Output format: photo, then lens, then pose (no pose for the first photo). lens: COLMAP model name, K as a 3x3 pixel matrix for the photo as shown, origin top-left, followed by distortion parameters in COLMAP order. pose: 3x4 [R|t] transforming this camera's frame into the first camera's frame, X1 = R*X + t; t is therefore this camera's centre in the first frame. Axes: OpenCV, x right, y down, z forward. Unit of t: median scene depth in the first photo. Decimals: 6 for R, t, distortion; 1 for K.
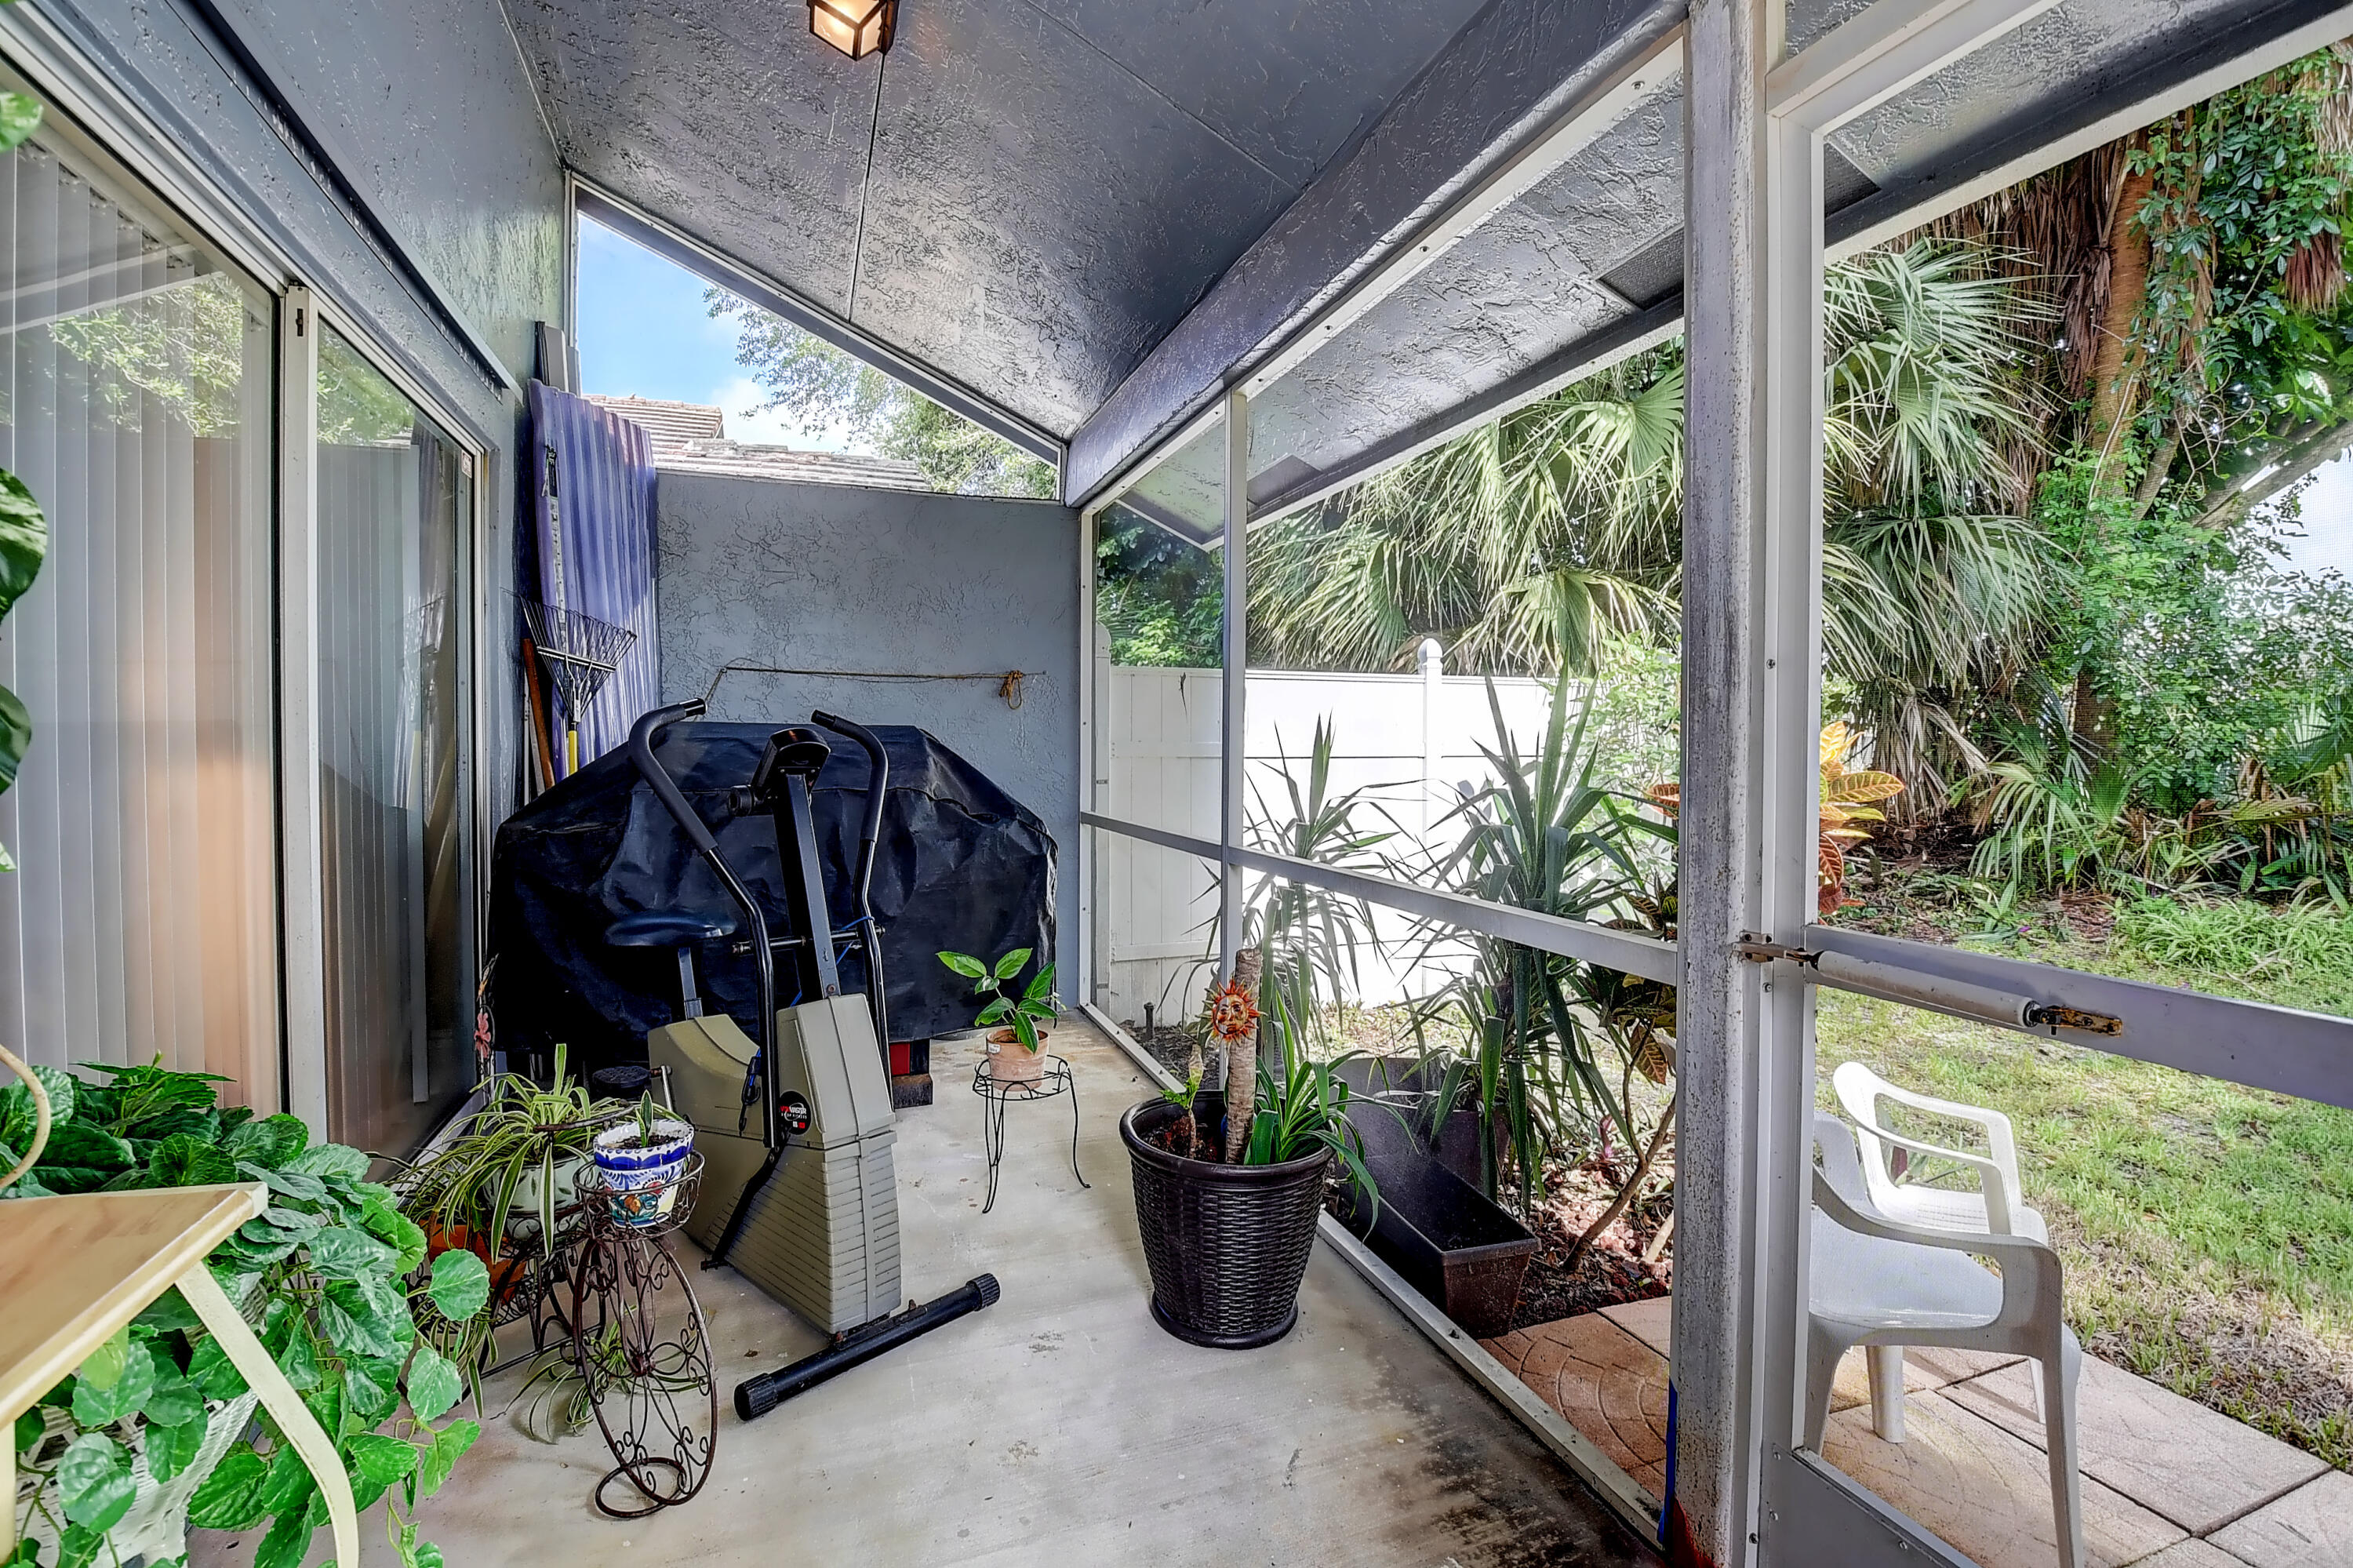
lens RADIAL K [[1023.1, 0, 1164.4], [0, 1023.1, 754.4], [0, 0, 1]] dist [0.000824, -0.020555]
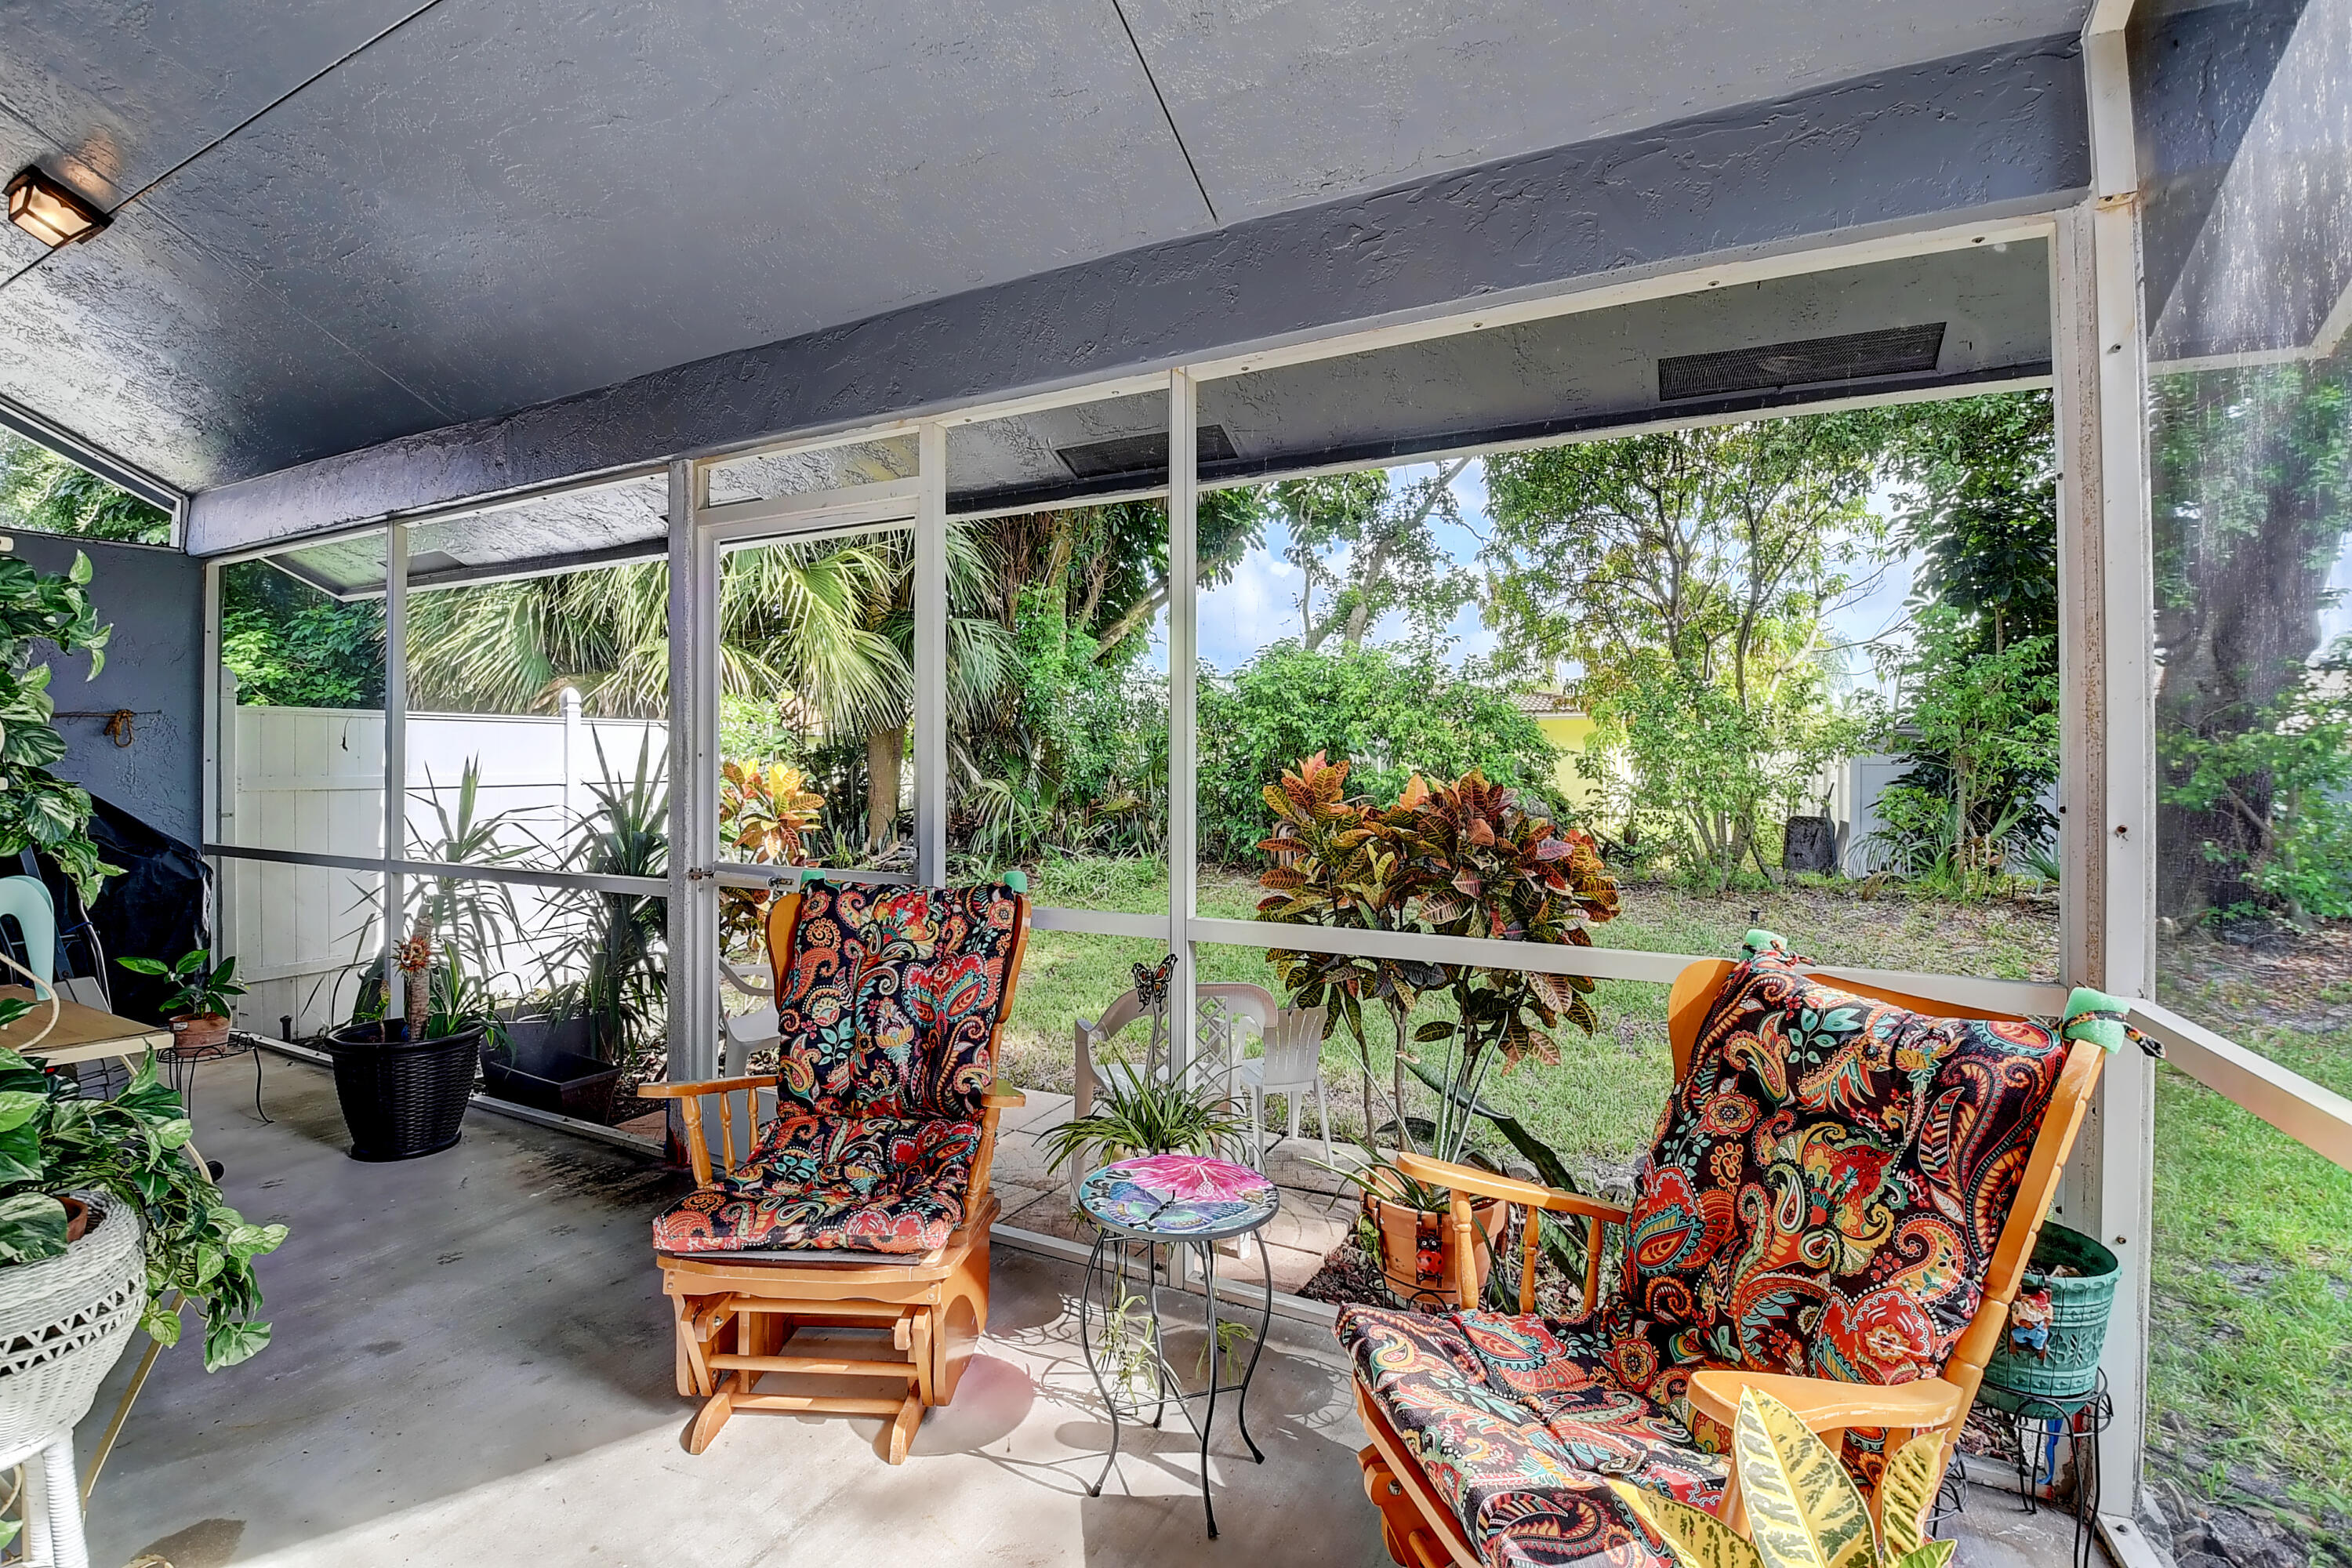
lens RADIAL K [[1022.7, 0, 1163.9], [0, 1022.7, 754.5], [0, 0, 1]] dist [0.000824, -0.020555]
pose [[0.723797, -0.001047, 0.690012, -0.082219], [0.010282, 0.999904, -0.009268, -0.017281], [-0.689936, 0.013803, 0.723739, -0.447292]]
